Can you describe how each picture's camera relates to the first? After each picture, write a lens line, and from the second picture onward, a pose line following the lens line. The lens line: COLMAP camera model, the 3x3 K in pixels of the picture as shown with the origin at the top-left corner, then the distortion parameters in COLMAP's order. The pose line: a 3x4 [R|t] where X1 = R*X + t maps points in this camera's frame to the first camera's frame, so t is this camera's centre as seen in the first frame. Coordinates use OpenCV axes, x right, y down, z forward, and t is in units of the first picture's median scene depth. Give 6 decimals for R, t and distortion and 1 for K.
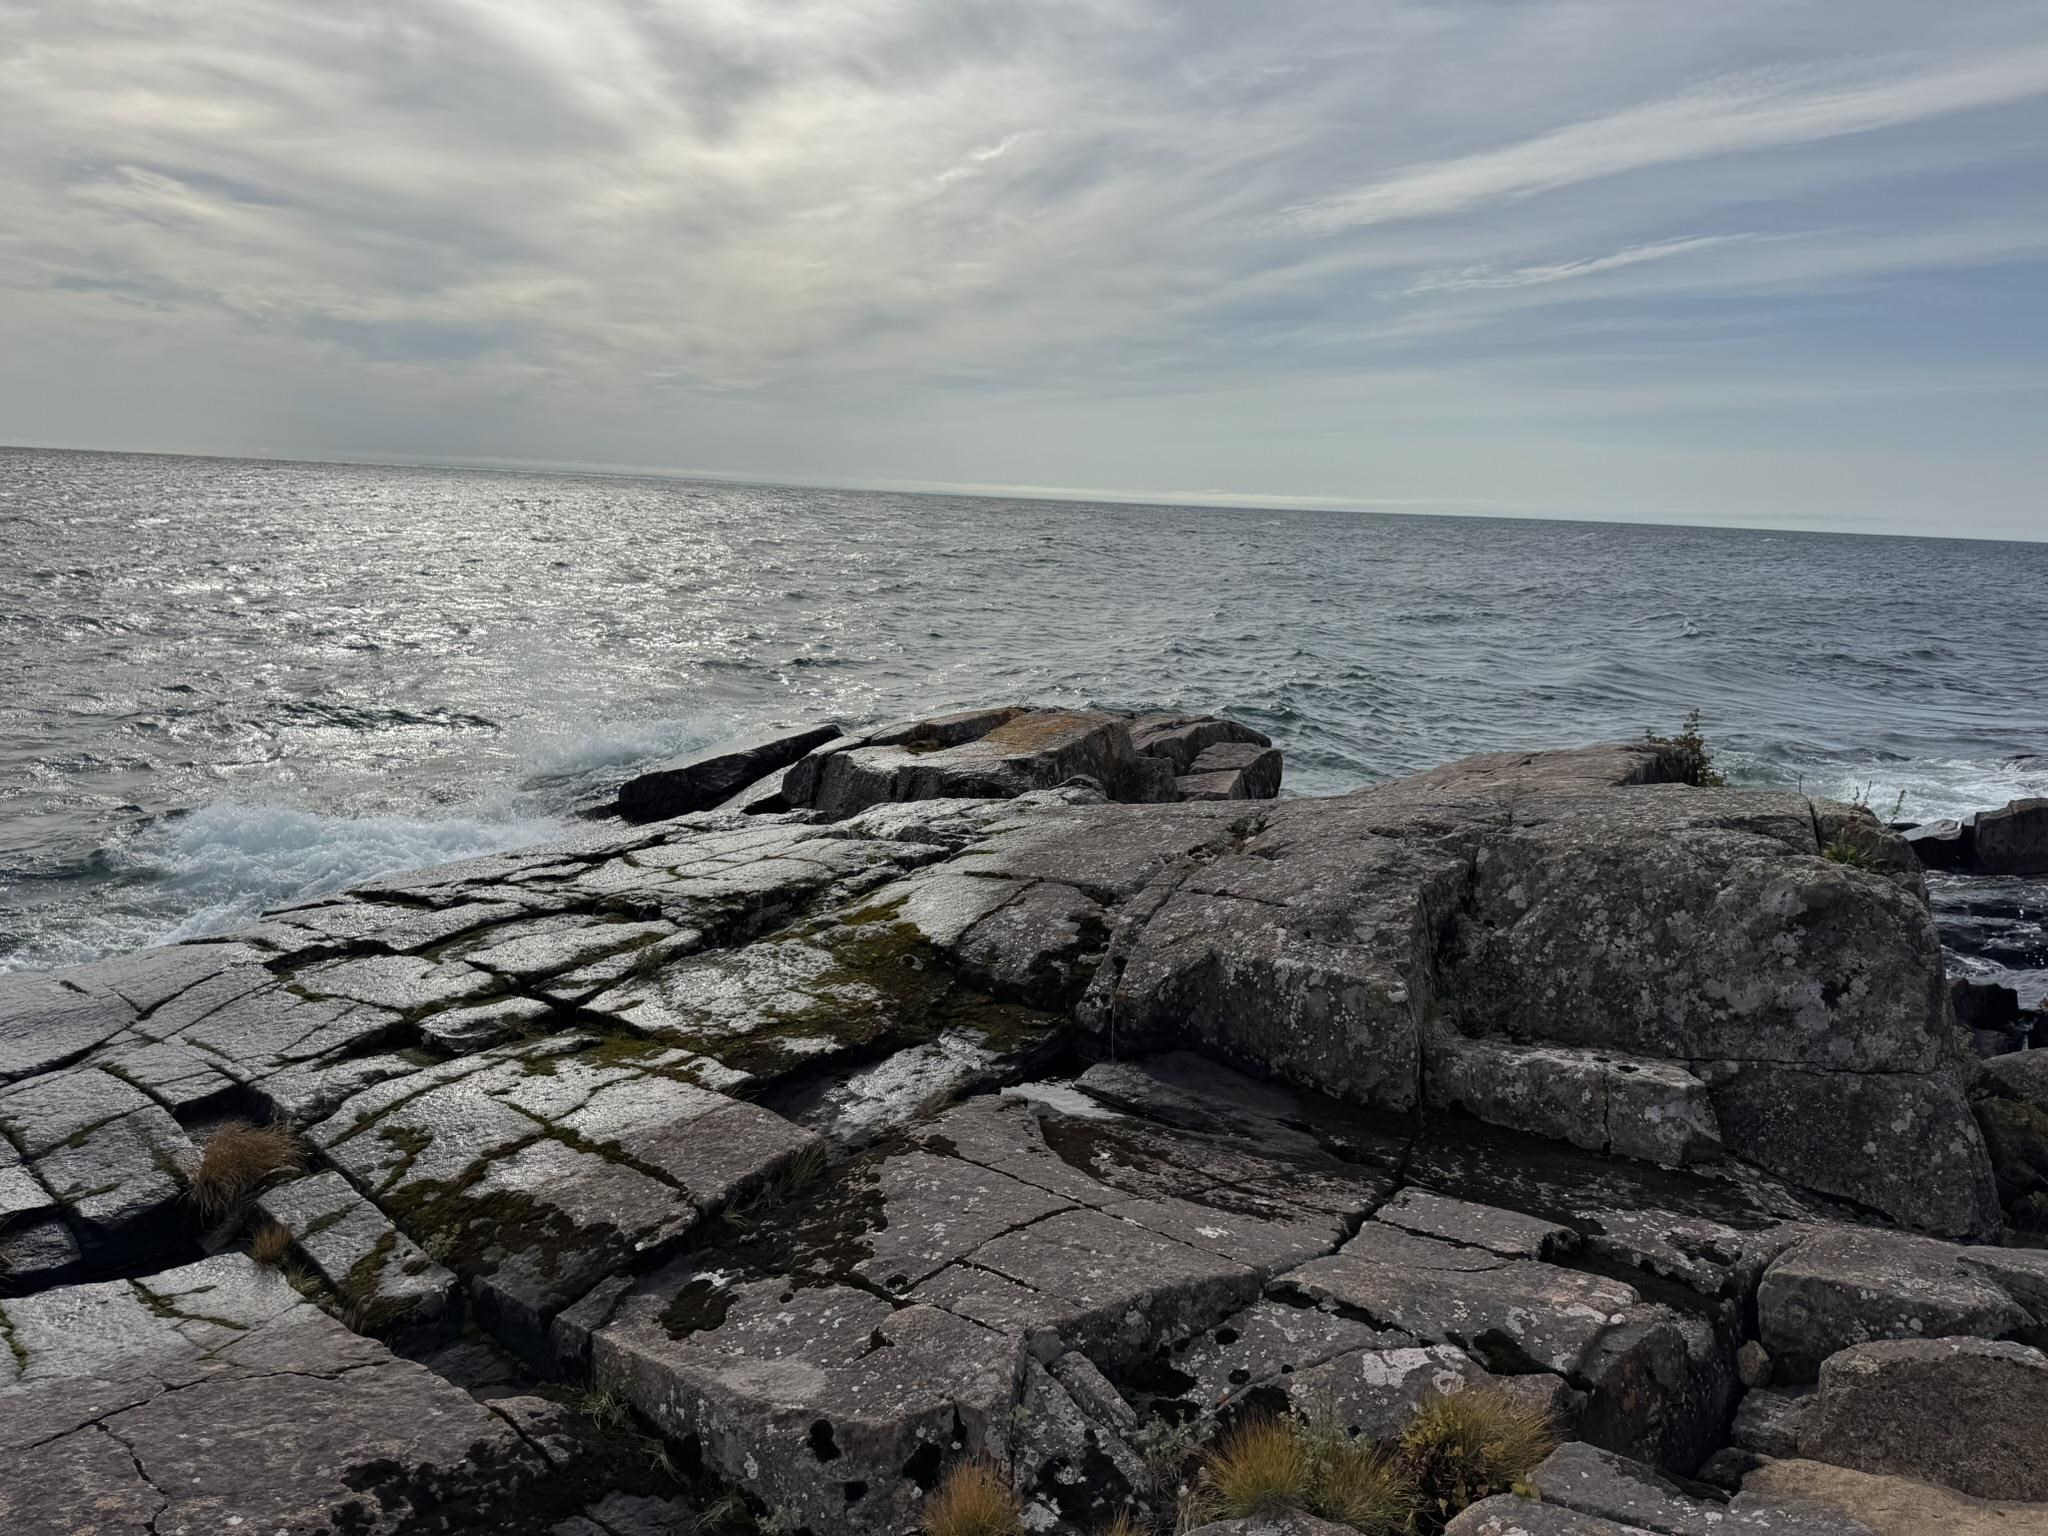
lens RADIAL K [[1446.9, 0, 1017.7], [0, 1446.9, 761.9], [0, 0, 1]] dist [0.038292, -0.041510]
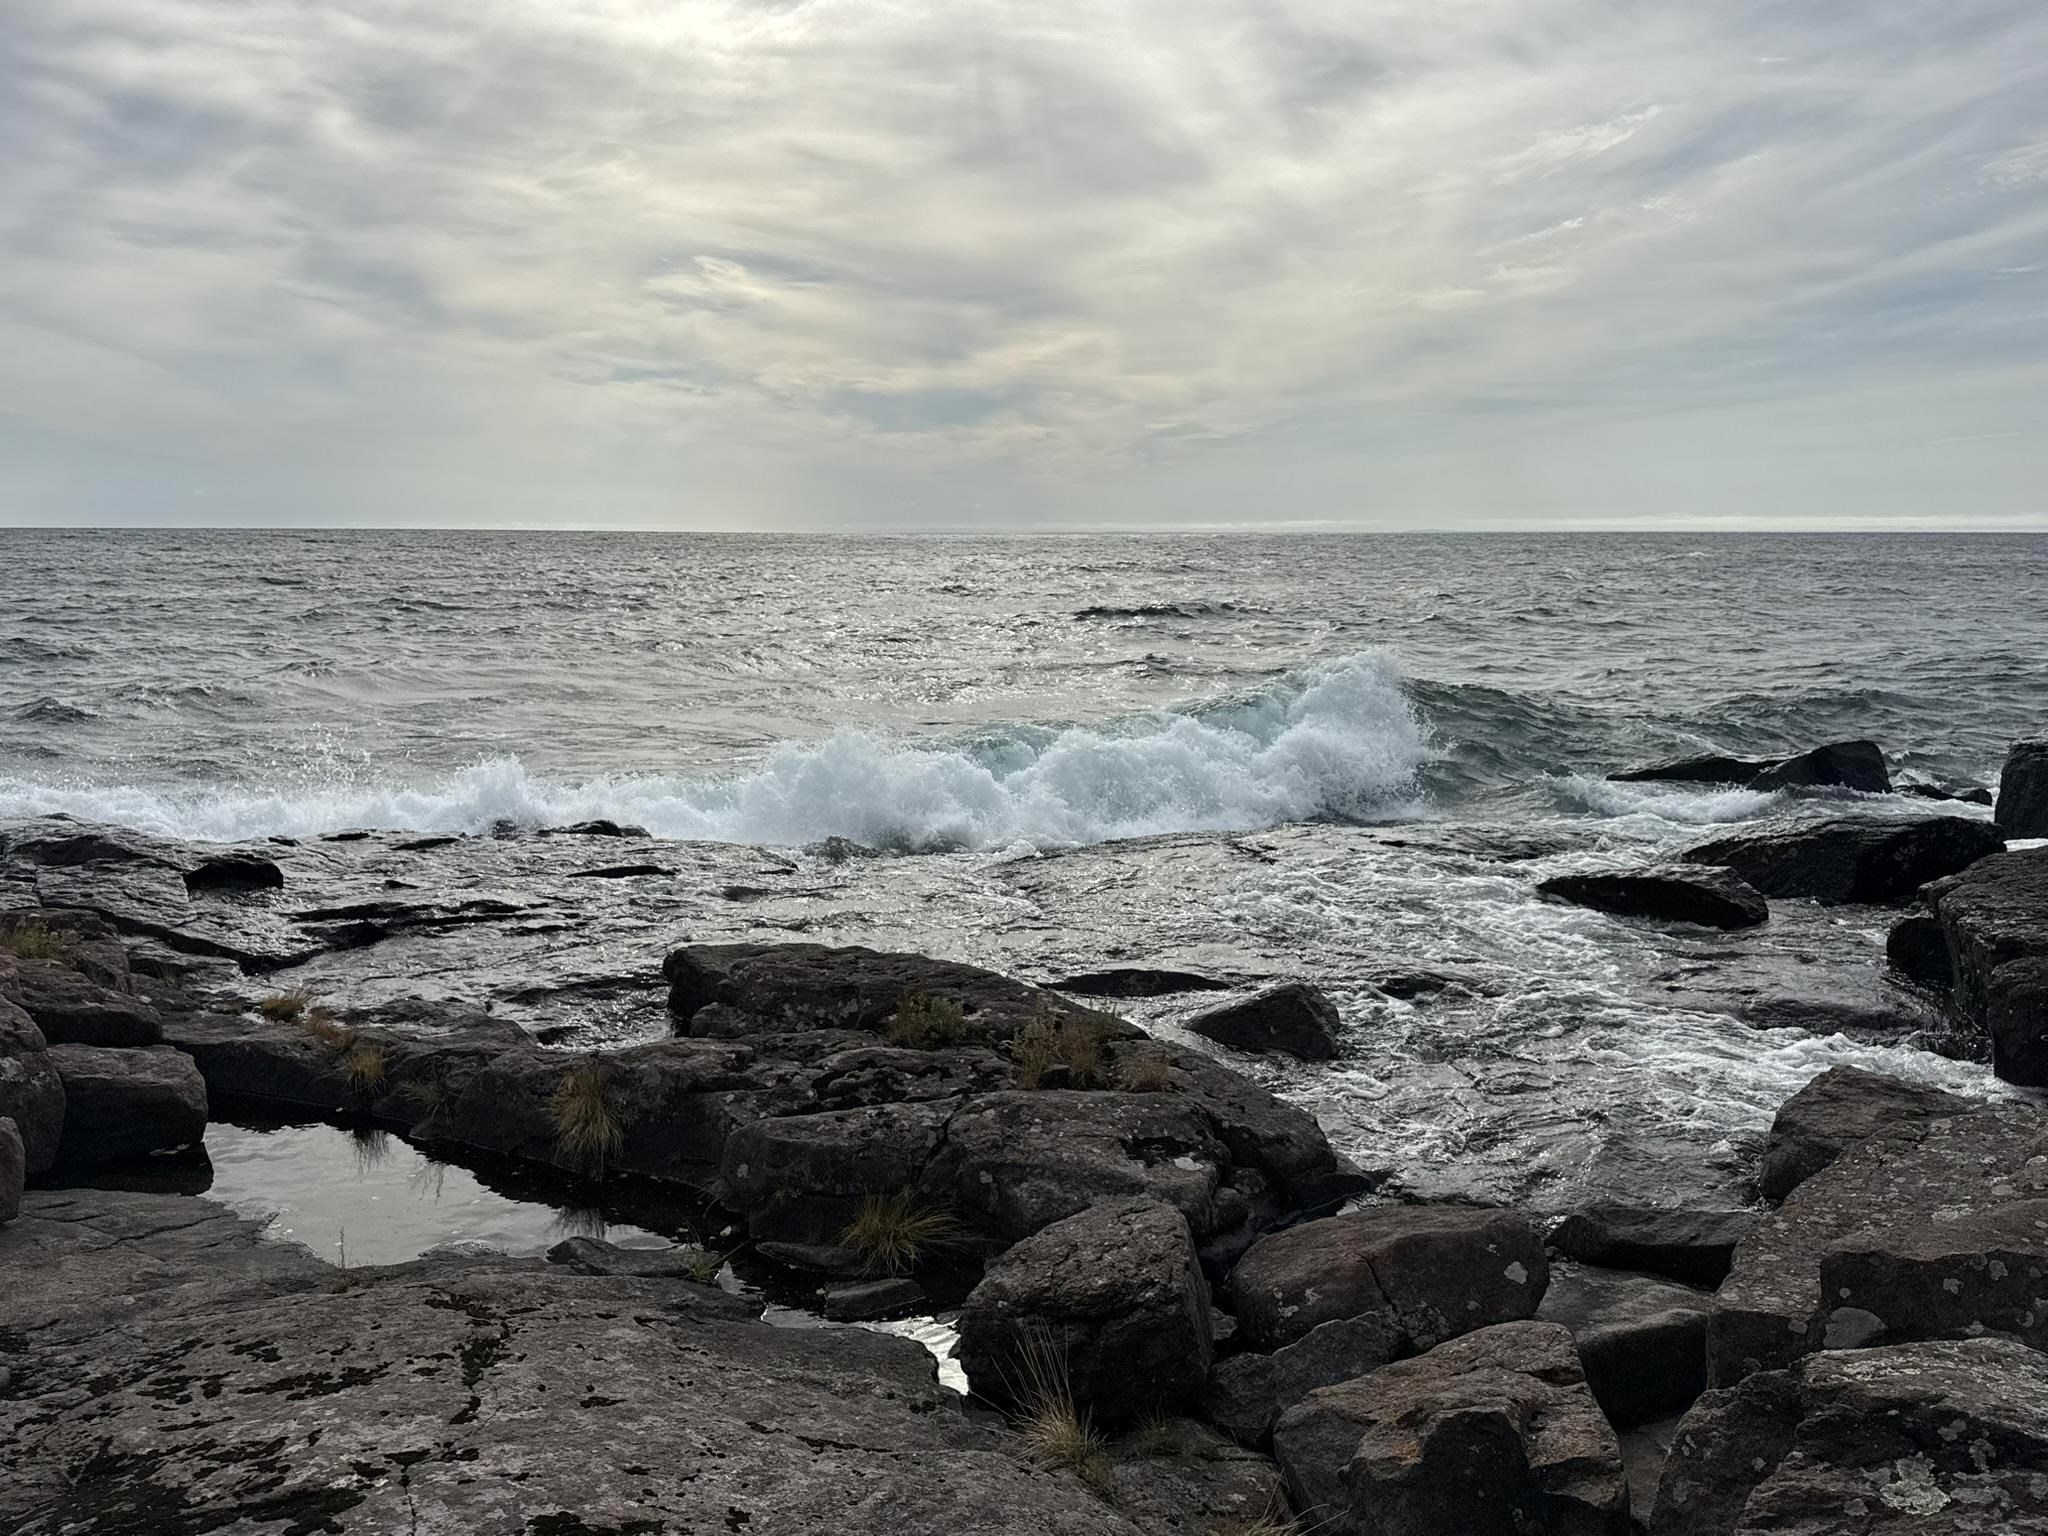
lens RADIAL K [[1572.0, 0, 1020.3], [0, 1572.0, 765.1], [0, 0, 1]] dist [0.049967, -0.050688]
pose [[0.958236, -0.006506, -0.285906, -0.100713], [-0.005966, 0.999069, -0.042732, -0.007655], [0.285918, 0.042653, 0.957304, 0.024709]]
